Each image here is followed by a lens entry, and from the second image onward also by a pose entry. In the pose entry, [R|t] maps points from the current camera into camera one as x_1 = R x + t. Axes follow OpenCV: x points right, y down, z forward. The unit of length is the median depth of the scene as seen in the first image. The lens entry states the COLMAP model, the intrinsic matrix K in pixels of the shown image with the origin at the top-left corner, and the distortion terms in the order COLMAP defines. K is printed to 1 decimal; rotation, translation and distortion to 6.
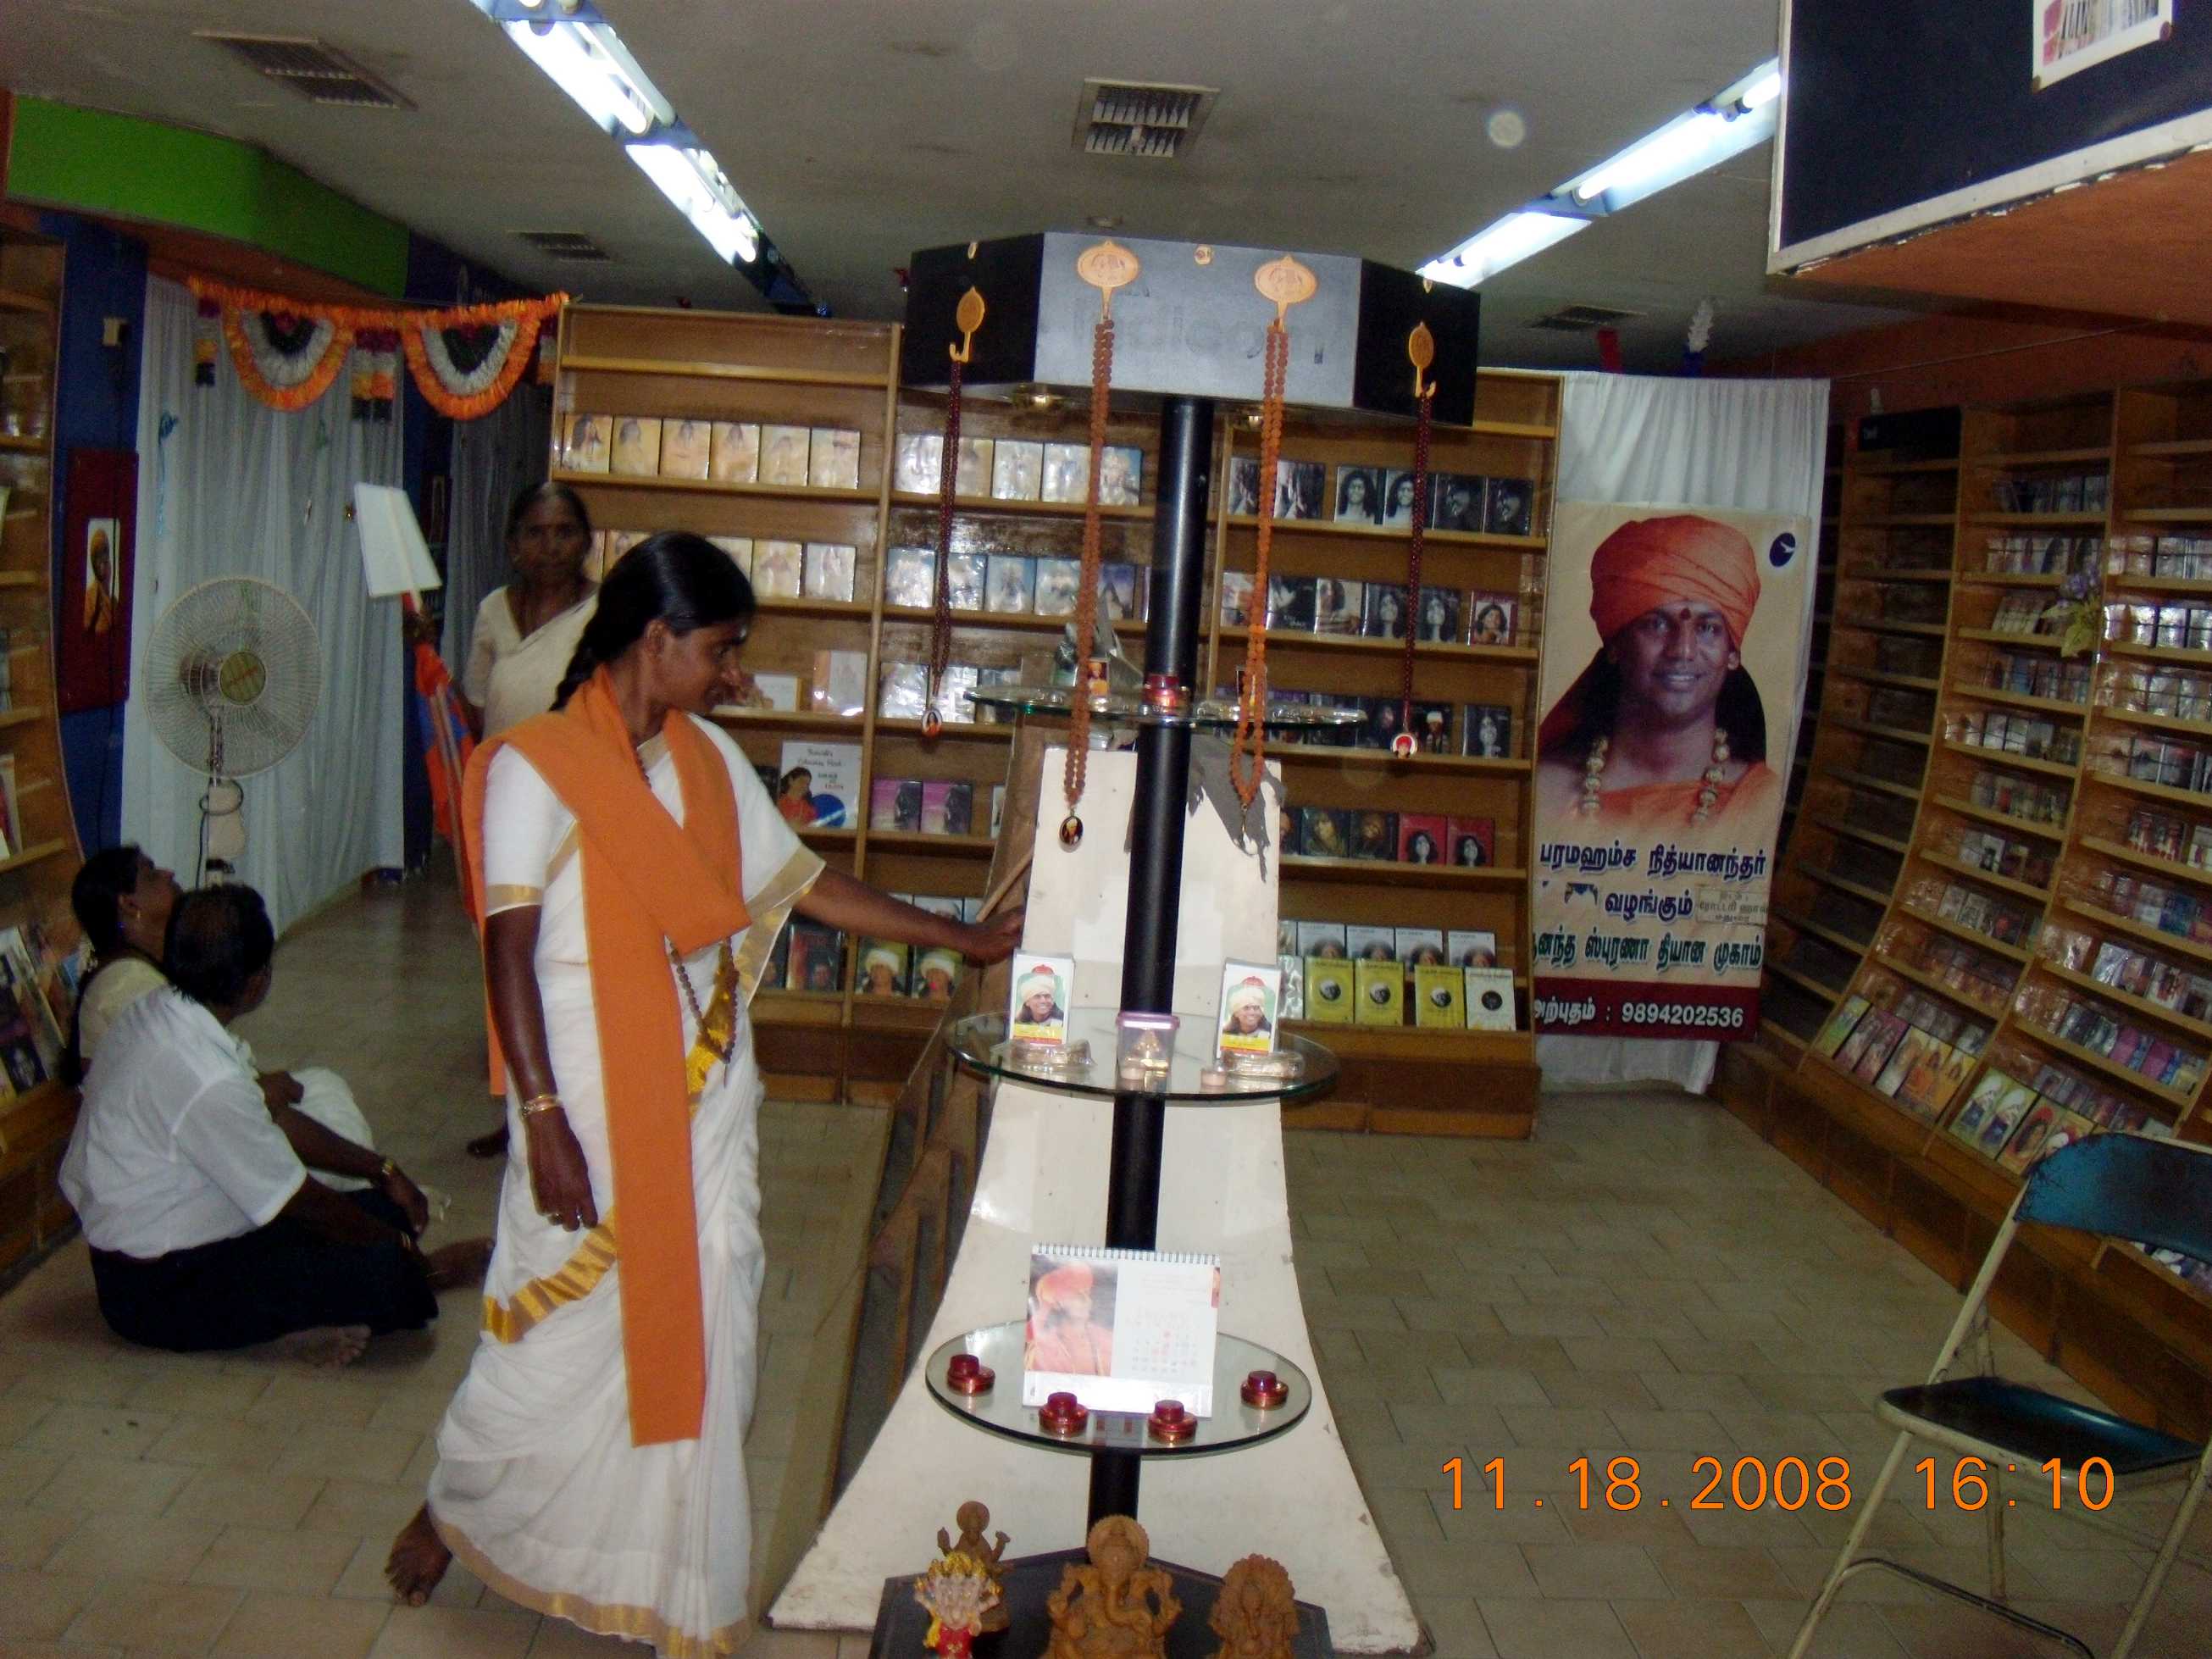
lens RADIAL K [[2329.4, 0, 1110.7], [0, 2329.4, 776.7], [0, 0, 1]] dist [-0.275567, 0.232523]
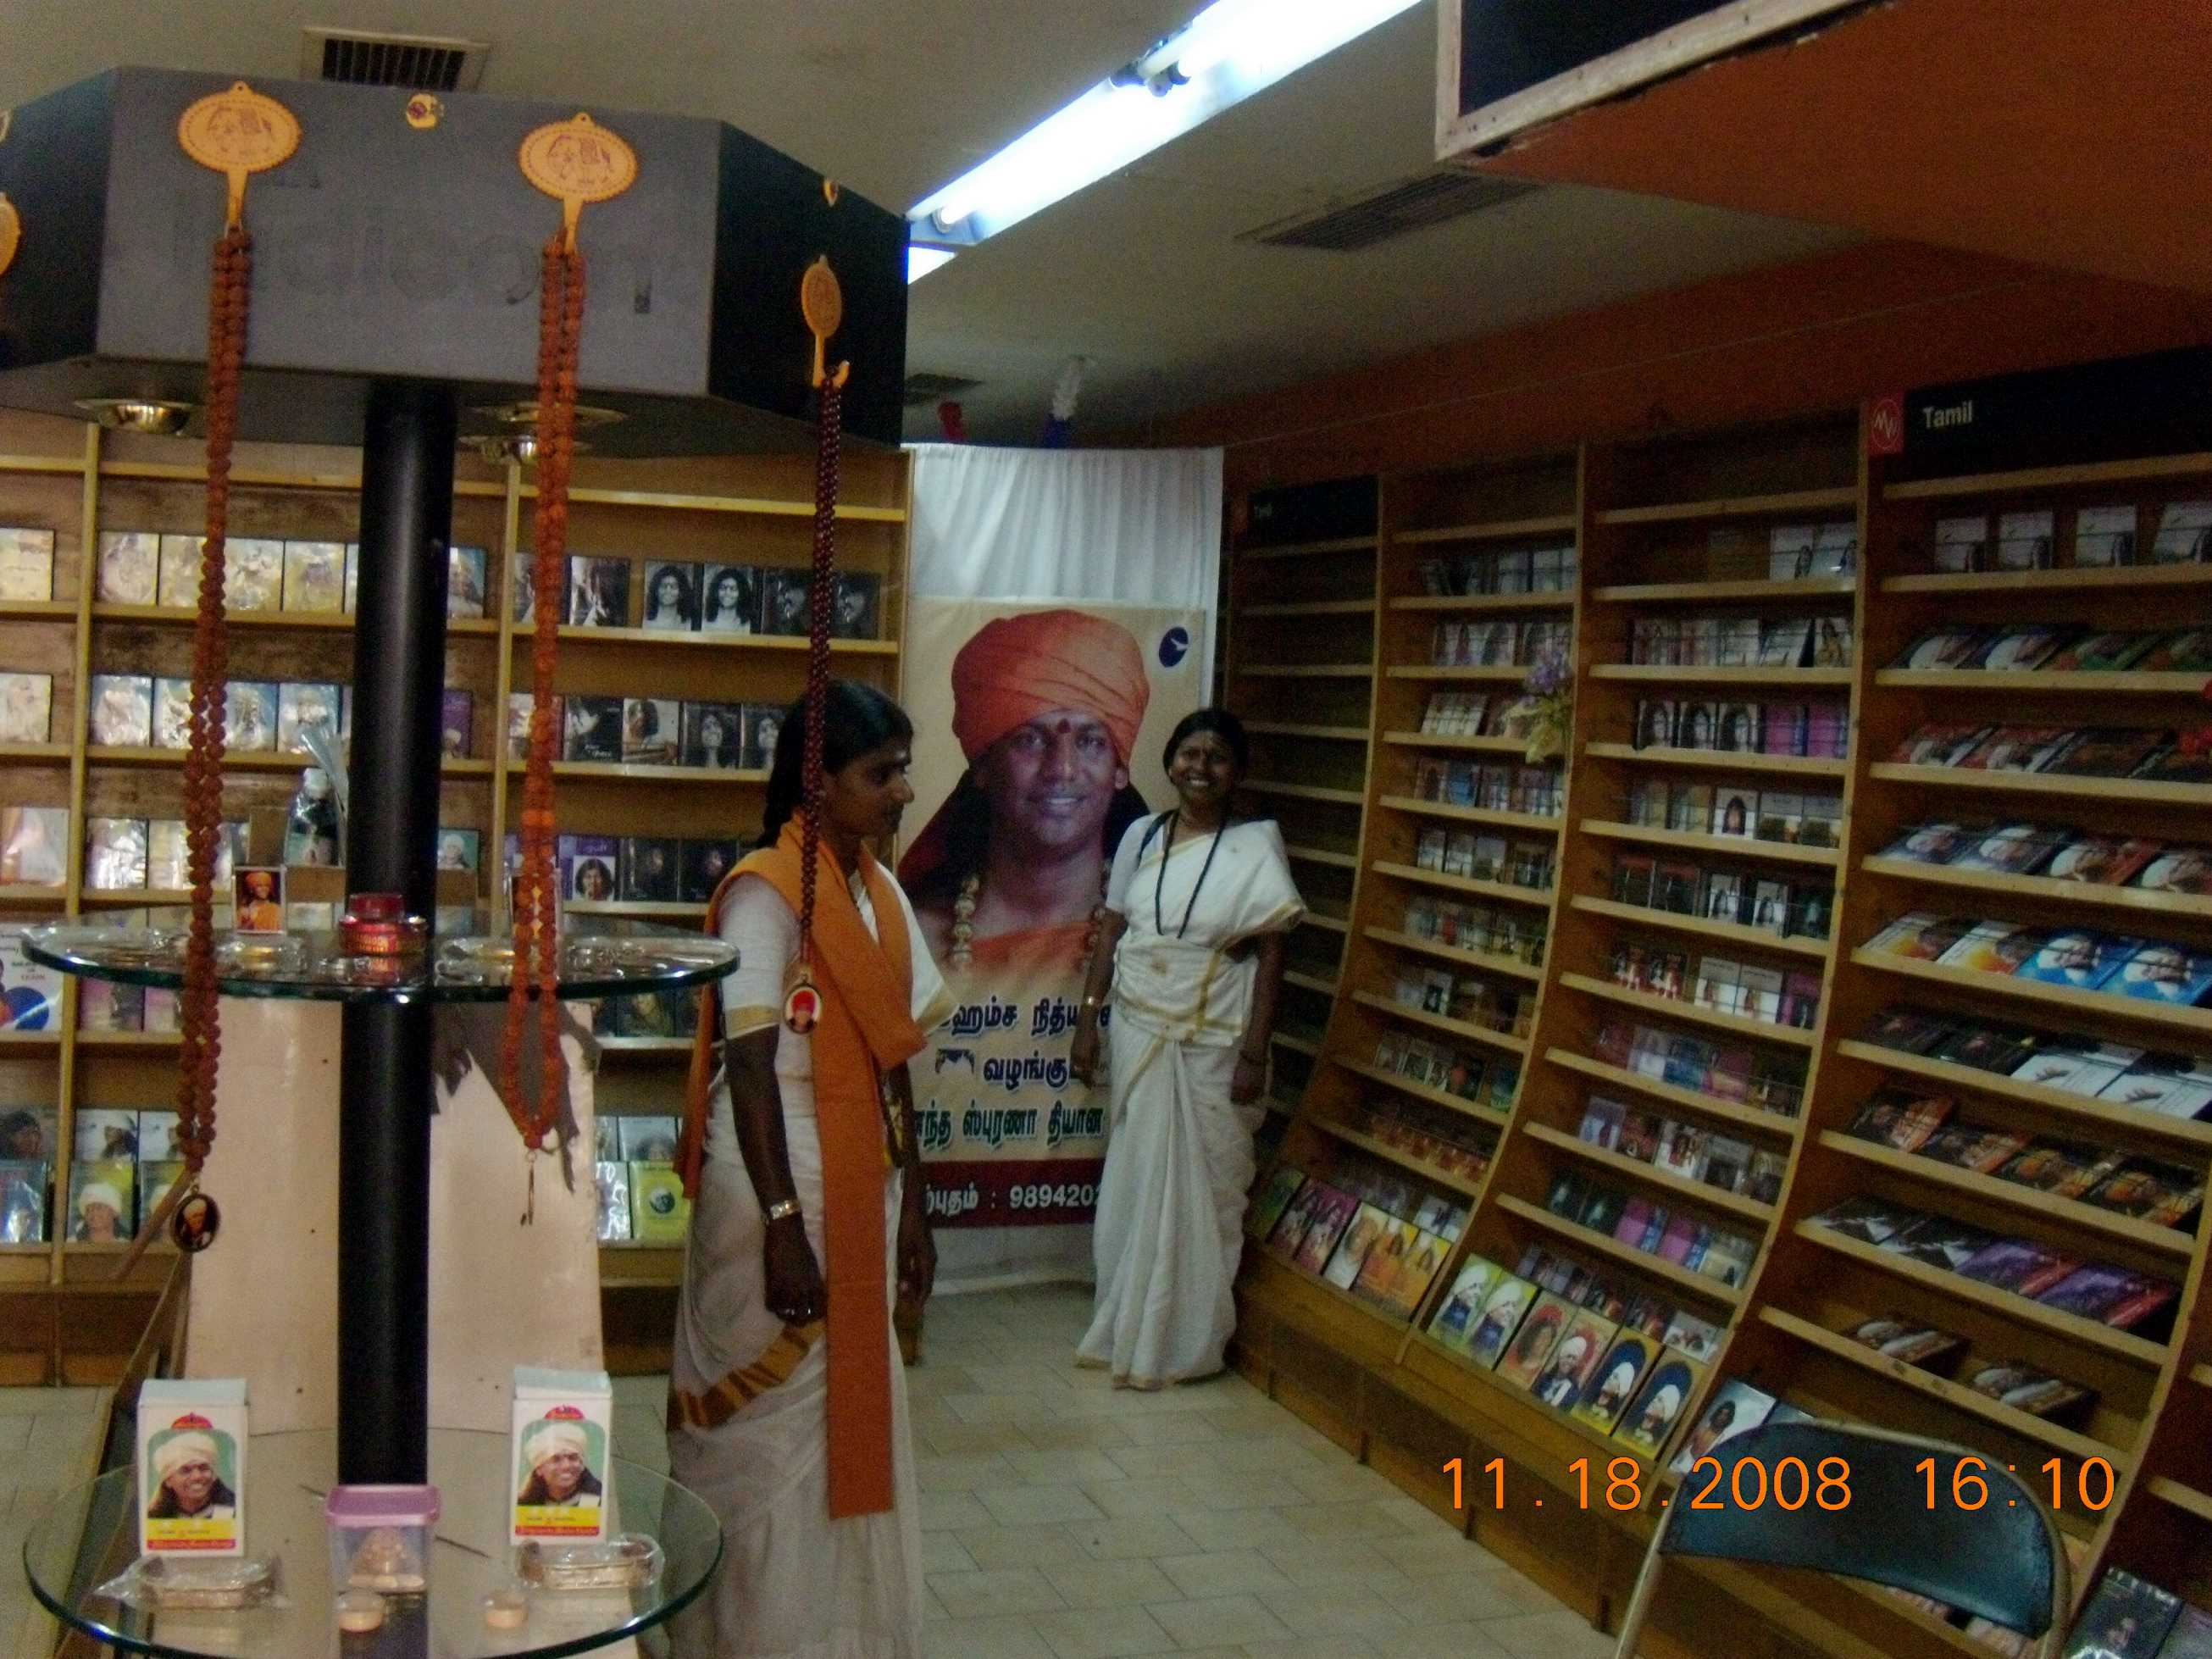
lens RADIAL K [[2528.6, 0, 1106.0], [0, 2528.6, 829.5], [0, 0, 1]] dist [-0.215549, 0.050399]
pose [[0.960900, -0.035910, 0.274559, 0.007633], [0.044284, 0.998722, -0.024362, -0.010133], [-0.273333, 0.035568, 0.961262, 0.103823]]
